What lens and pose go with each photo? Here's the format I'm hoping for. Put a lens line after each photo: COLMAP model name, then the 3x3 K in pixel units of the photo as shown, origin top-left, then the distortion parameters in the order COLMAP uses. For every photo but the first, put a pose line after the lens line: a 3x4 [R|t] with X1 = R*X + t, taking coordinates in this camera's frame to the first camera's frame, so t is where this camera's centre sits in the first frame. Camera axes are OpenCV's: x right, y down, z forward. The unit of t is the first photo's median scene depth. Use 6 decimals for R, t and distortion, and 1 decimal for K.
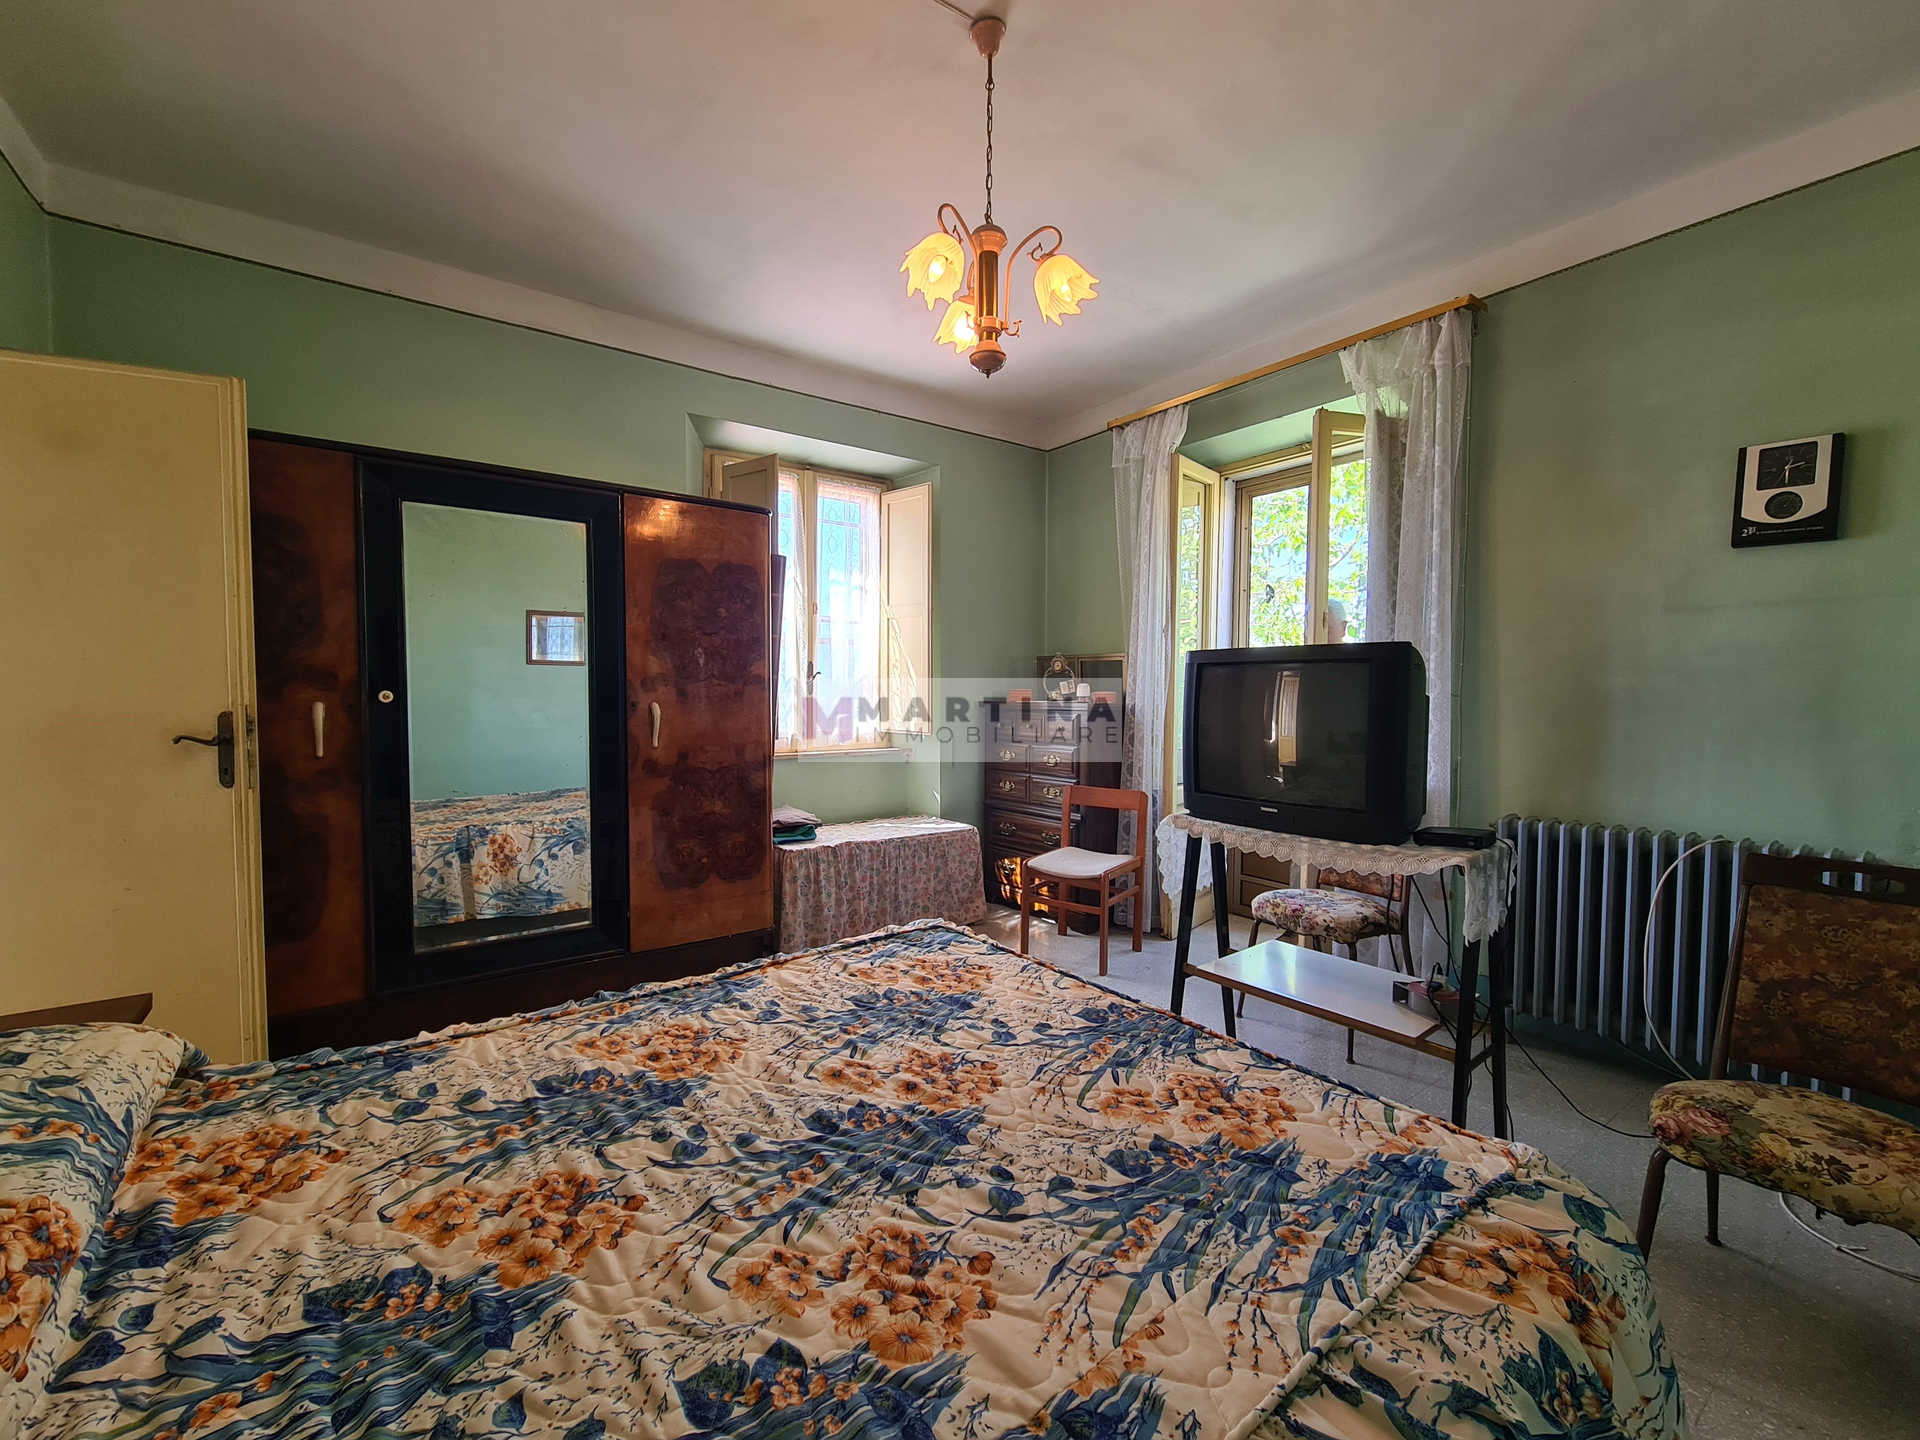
lens RADIAL K [[785.4, 0, 974.7], [0, 785.4, 717.0], [0, 0, 1]] dist [0.003418, 0.000068]
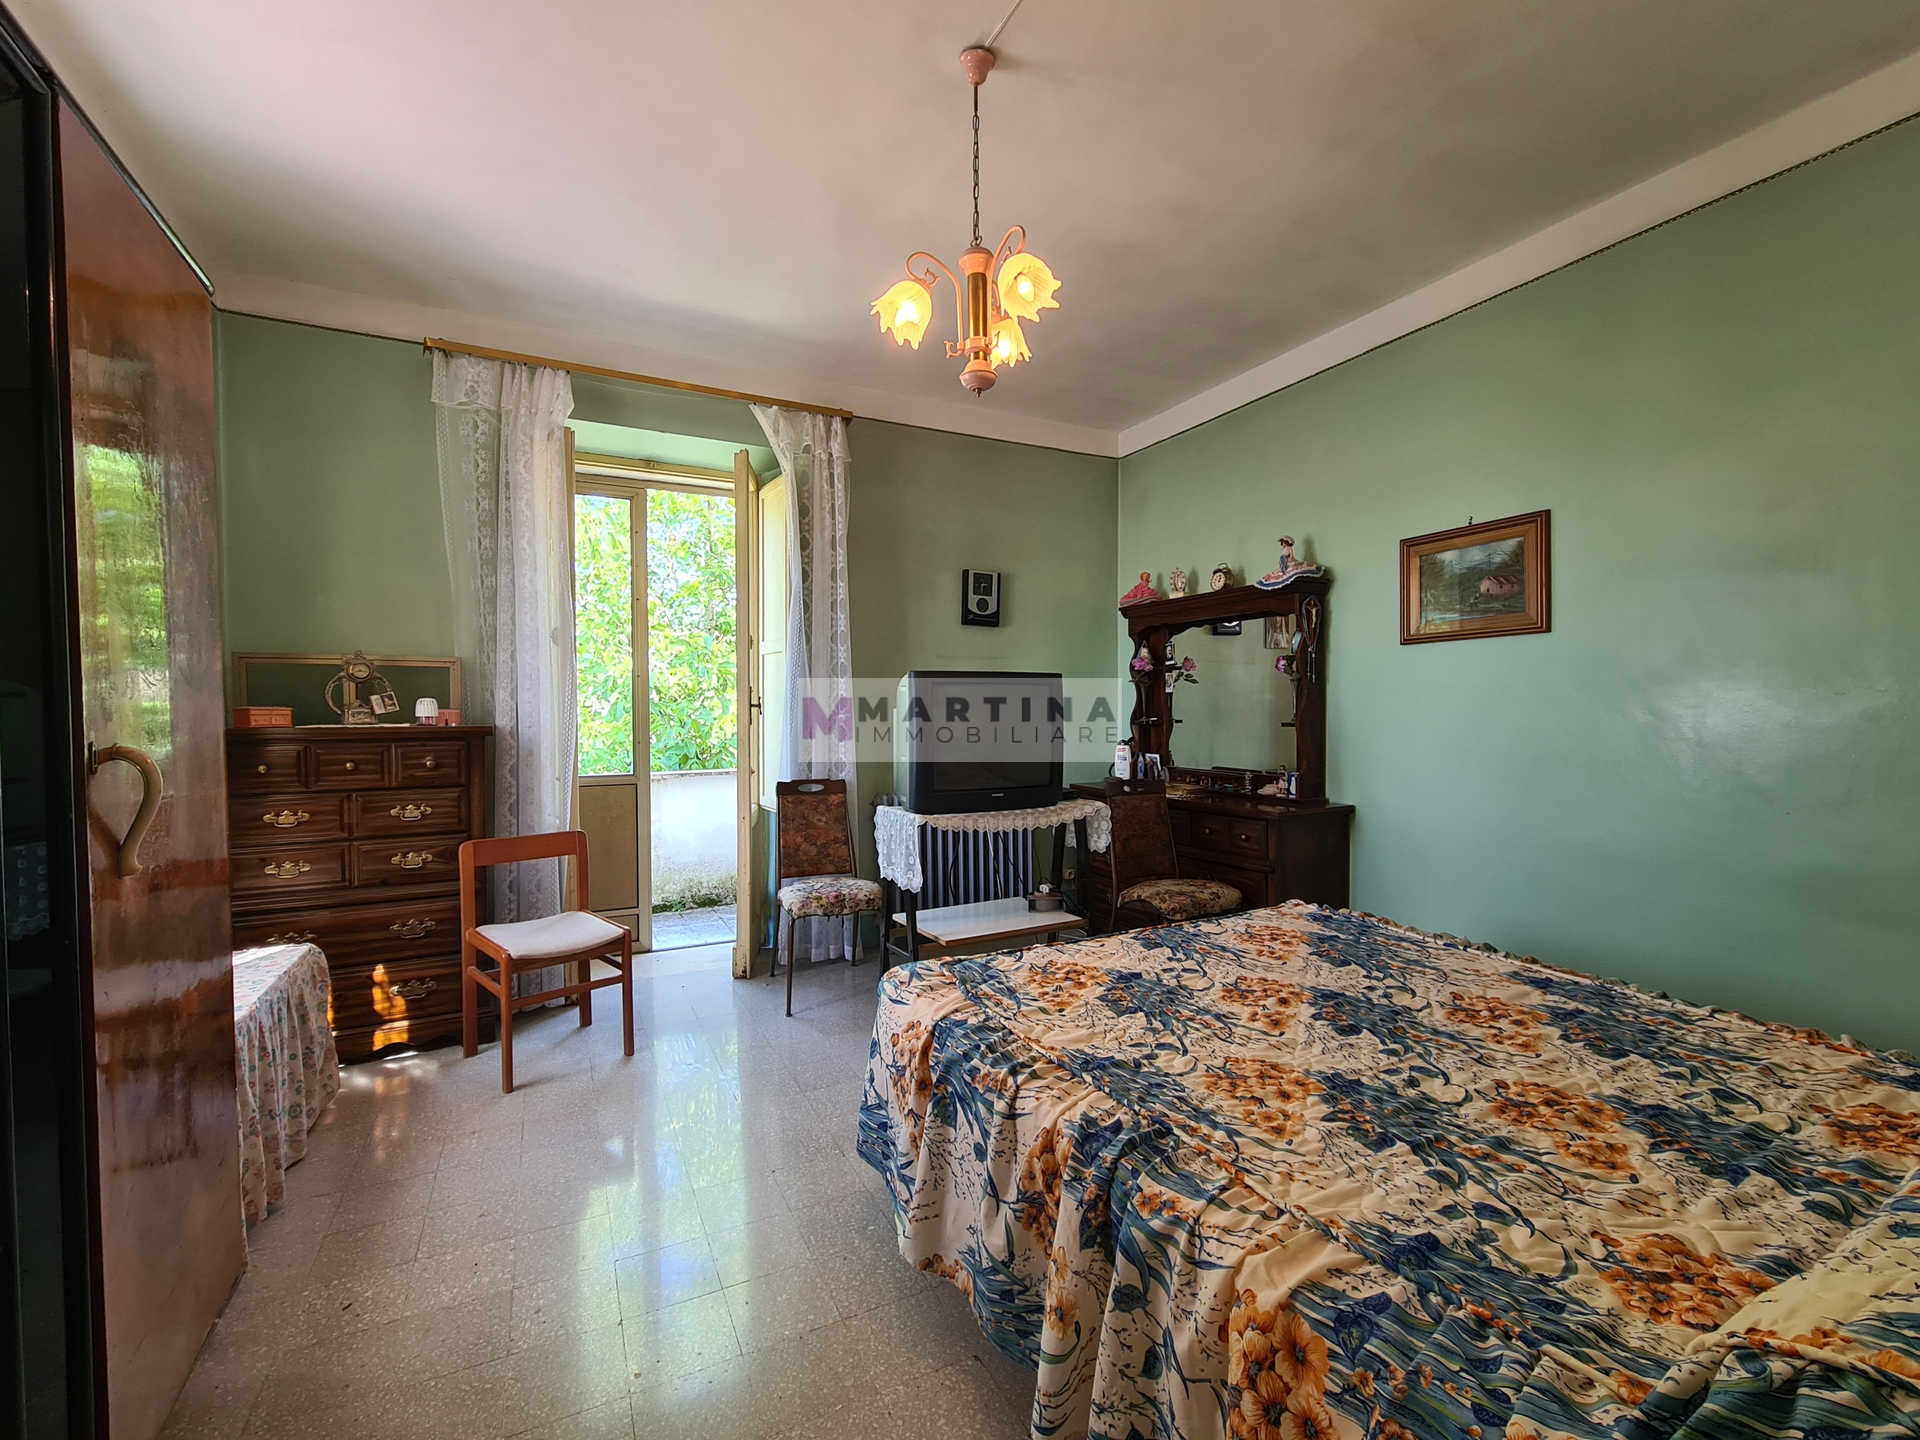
lens RADIAL K [[785.4, 0, 975.6], [0, 785.4, 722.2], [0, 0, 1]] dist [0.003418, 0.000068]
pose [[0.187174, -0.024937, 0.982010, -1.354775], [0.039407, 0.999064, 0.017859, -0.044295], [-0.981536, 0.035355, 0.187981, 1.139335]]
